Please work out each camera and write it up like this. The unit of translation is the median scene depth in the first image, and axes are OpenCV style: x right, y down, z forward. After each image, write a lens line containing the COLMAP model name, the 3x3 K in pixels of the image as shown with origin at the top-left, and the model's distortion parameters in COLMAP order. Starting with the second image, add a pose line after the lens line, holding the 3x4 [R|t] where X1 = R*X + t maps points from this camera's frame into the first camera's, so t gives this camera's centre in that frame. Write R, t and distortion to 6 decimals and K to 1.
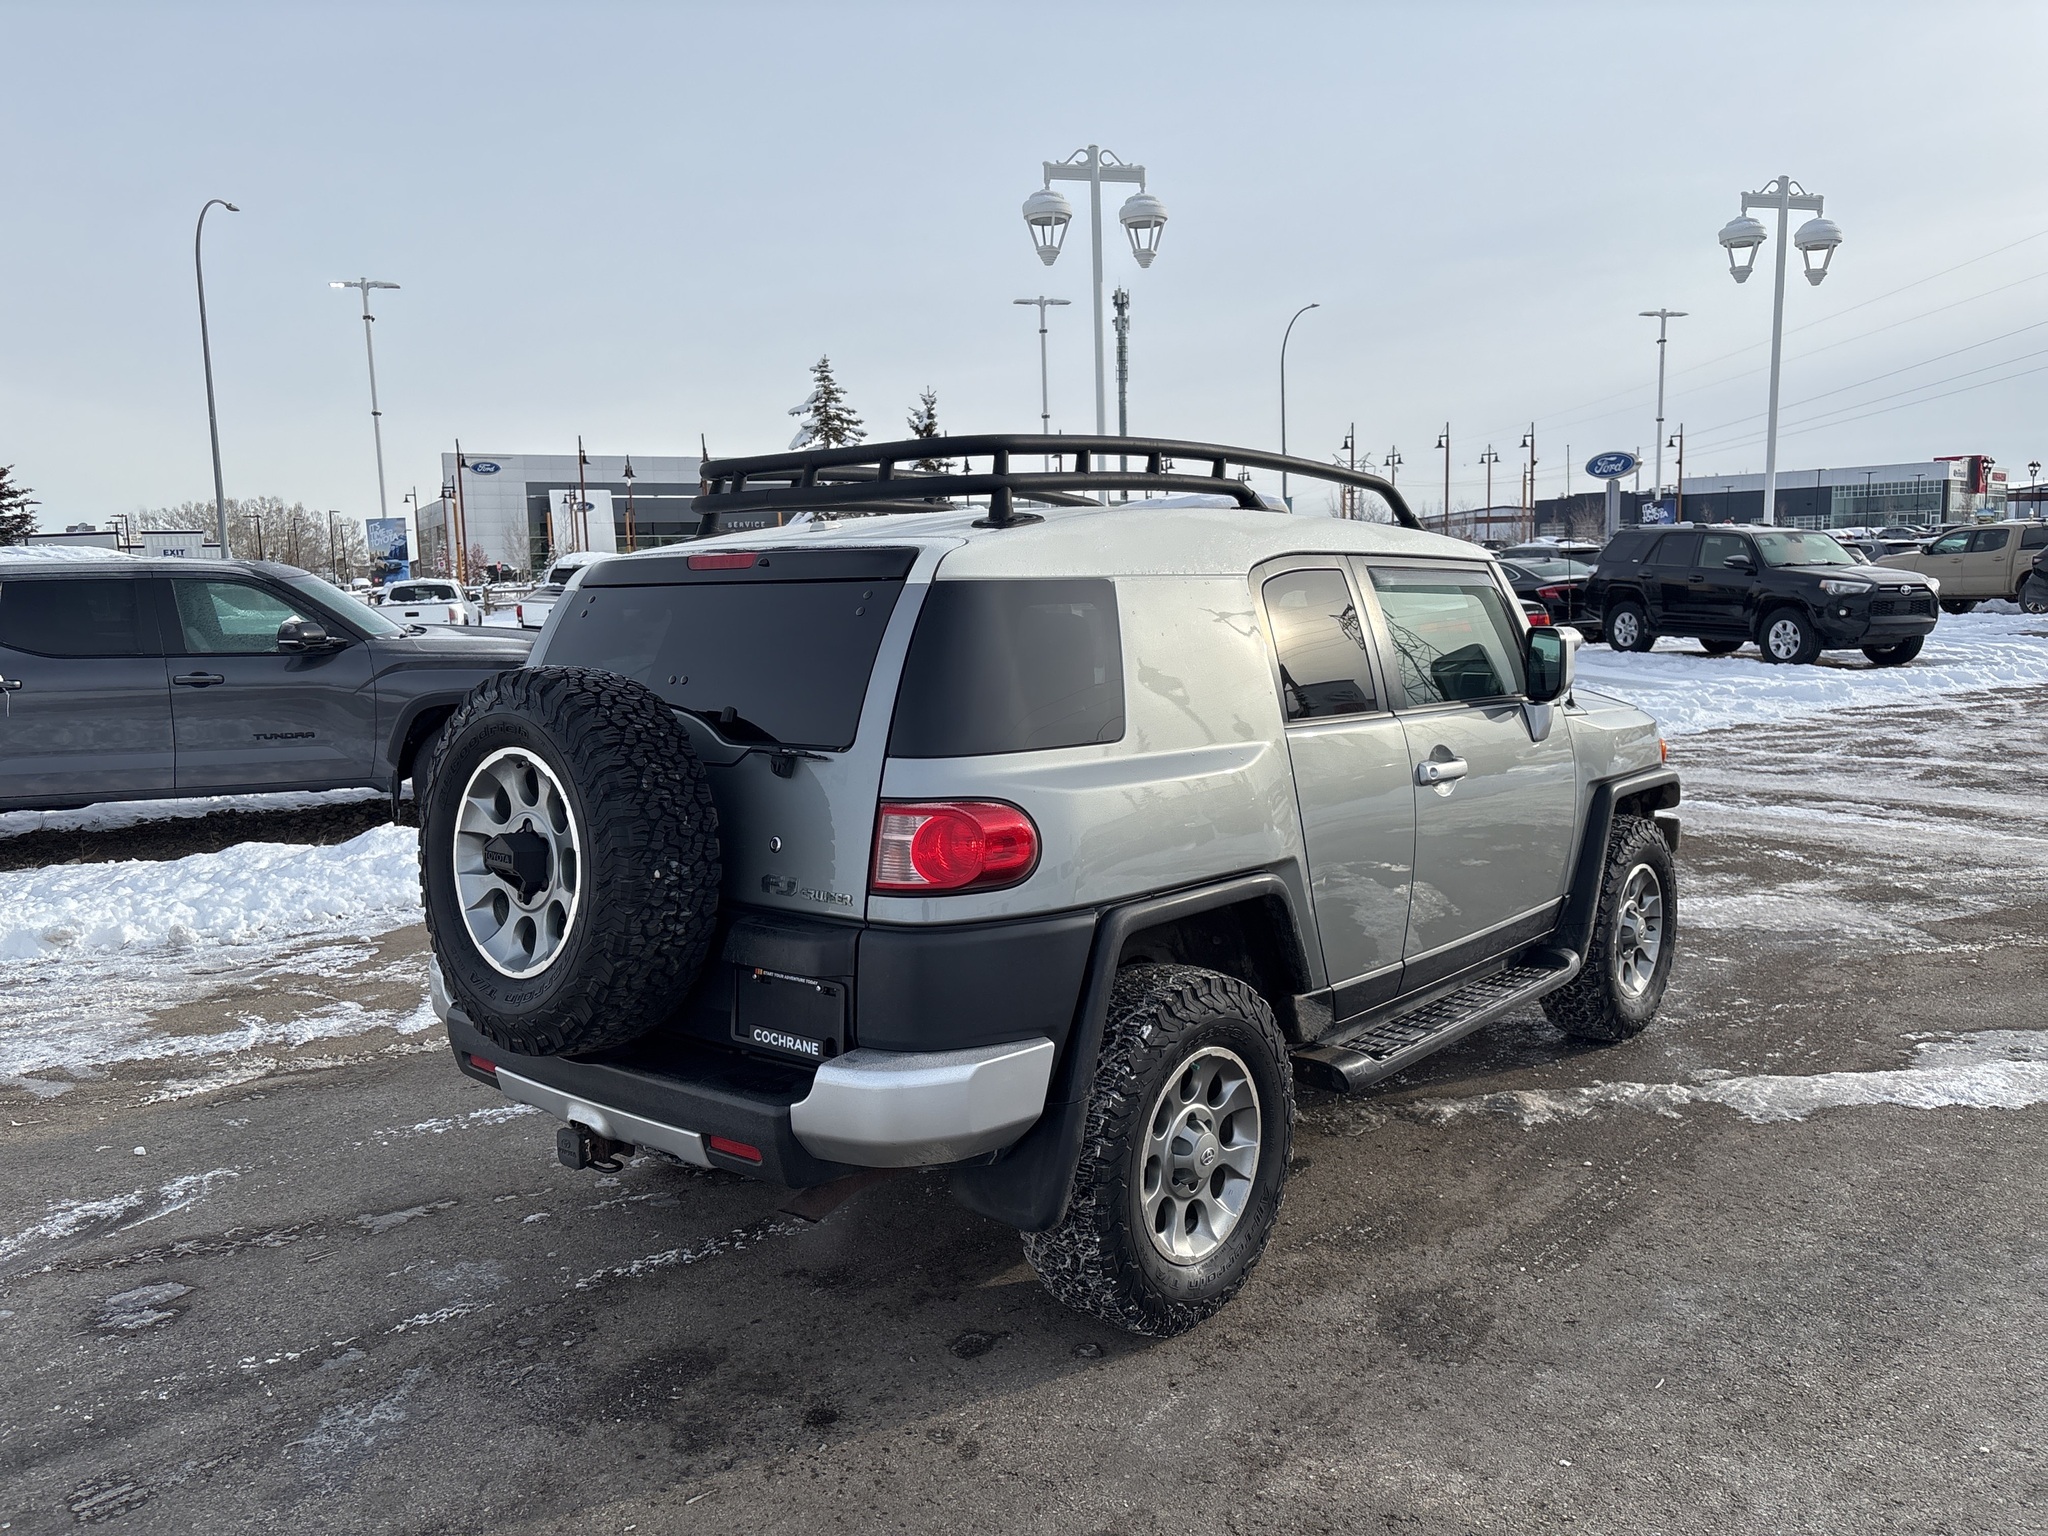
lens RADIAL K [[1594.2, 0, 1033.4], [0, 1594.2, 805.5], [0, 0, 1]] dist [0.036621, -0.000047]
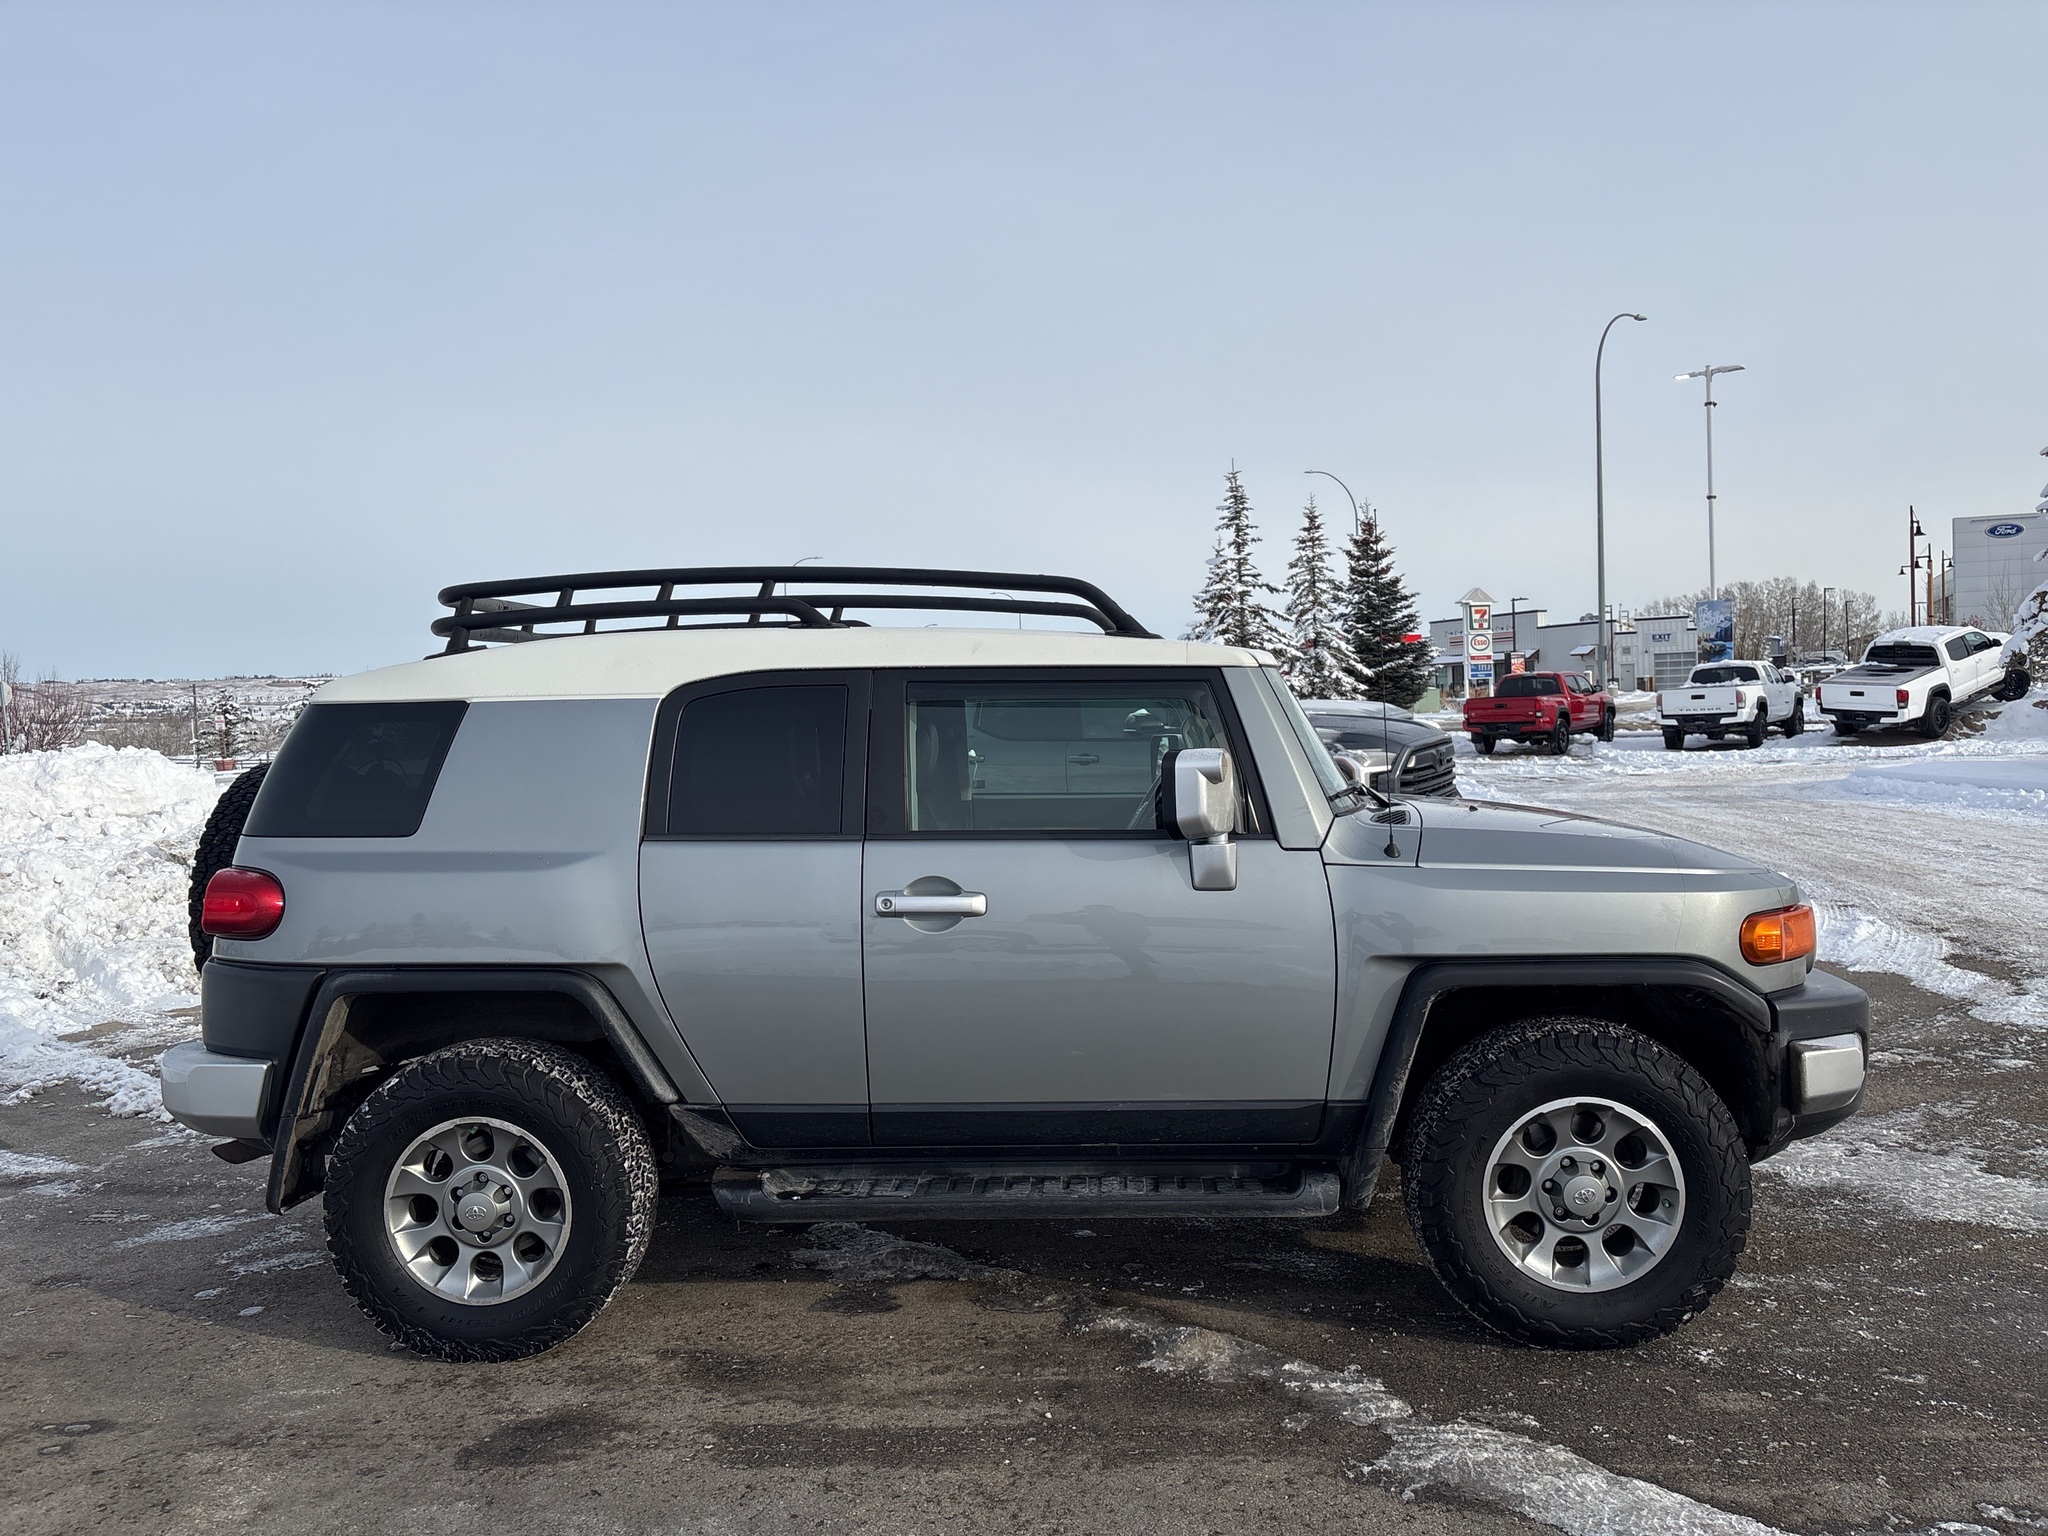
lens RADIAL K [[1594.2, 0, 1033.4], [0, 1594.2, 805.5], [0, 0, 1]] dist [0.036621, -0.000047]
pose [[0.592250, 0.057428, -0.803705, 0.164293], [-0.095252, 0.995453, 0.000938, -0.013617], [0.800104, 0.075999, 0.595027, 0.083139]]
